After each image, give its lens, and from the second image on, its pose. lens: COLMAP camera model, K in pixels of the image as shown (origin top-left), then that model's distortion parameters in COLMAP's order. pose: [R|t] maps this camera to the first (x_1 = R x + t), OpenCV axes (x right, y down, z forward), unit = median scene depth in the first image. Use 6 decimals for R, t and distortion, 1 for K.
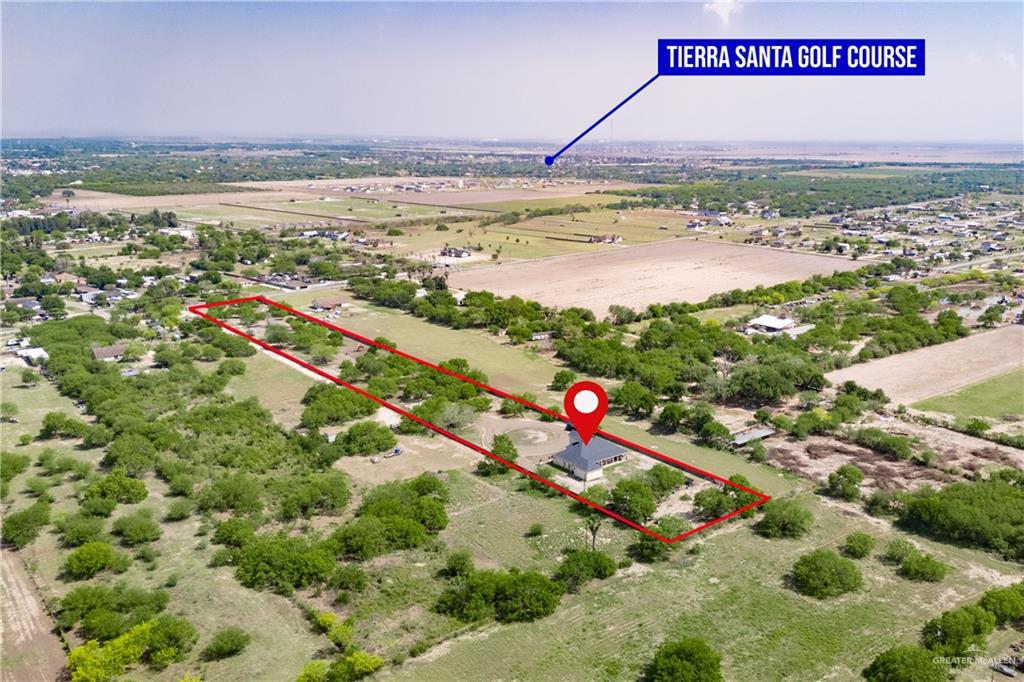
lens RADIAL K [[887.3, 0, 512.0], [0, 887.3, 341.0], [0, 0, 1]] dist [0.097369, -0.121346]
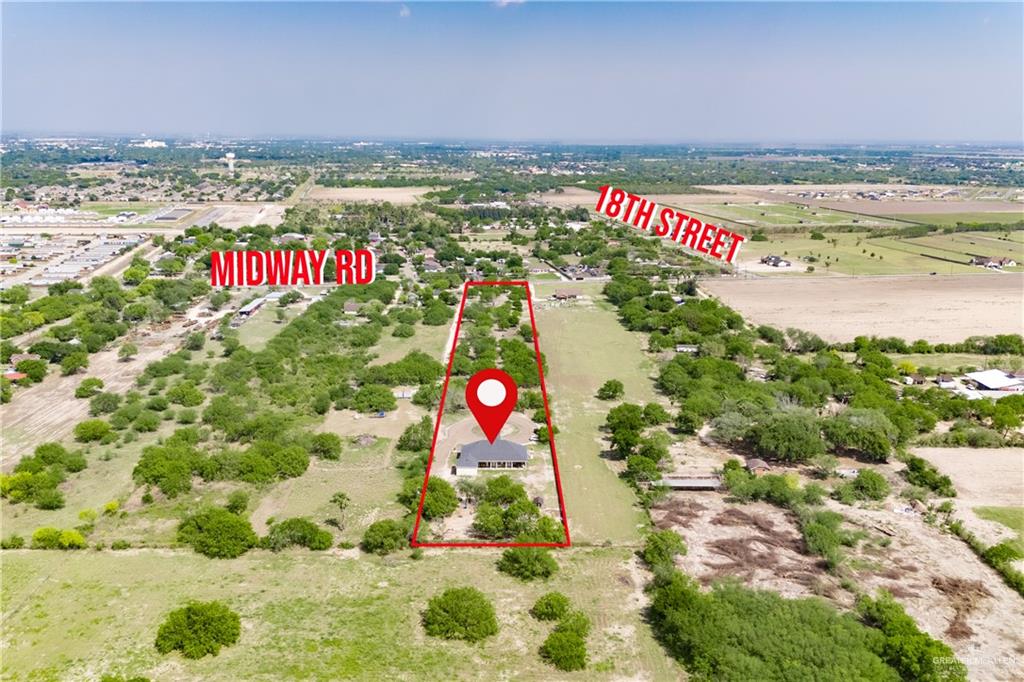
lens RADIAL K [[798.3, 0, 474.4], [0, 798.3, 393.4], [0, 0, 1]] dist [0.077363, -0.064635]
pose [[0.778402, 0.191032, -0.597995, 0.560977], [-0.145261, 0.981533, 0.124471, -0.048507], [0.610729, -0.010023, 0.791776, 0.246537]]
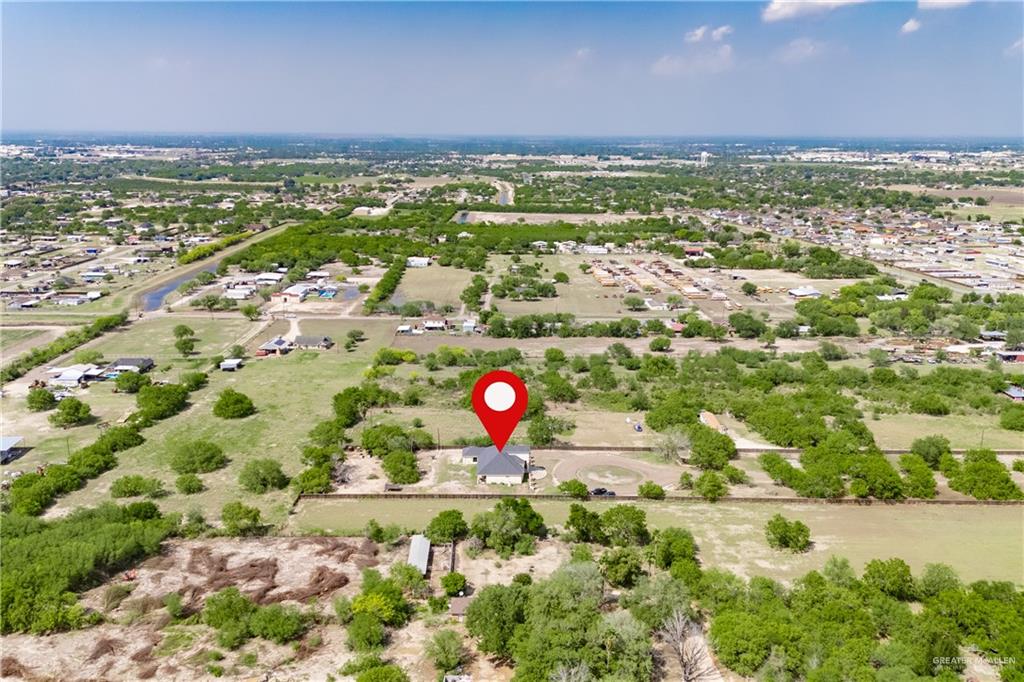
lens RADIAL K [[887.3, 0, 512.0], [0, 887.3, 341.0], [0, 0, 1]] dist [0.097369, -0.121346]
pose [[-0.603473, 0.169096, -0.779247, 0.725041], [-0.190678, 0.918301, 0.346938, -0.290788], [0.774249, 0.357953, -0.521927, 1.345465]]
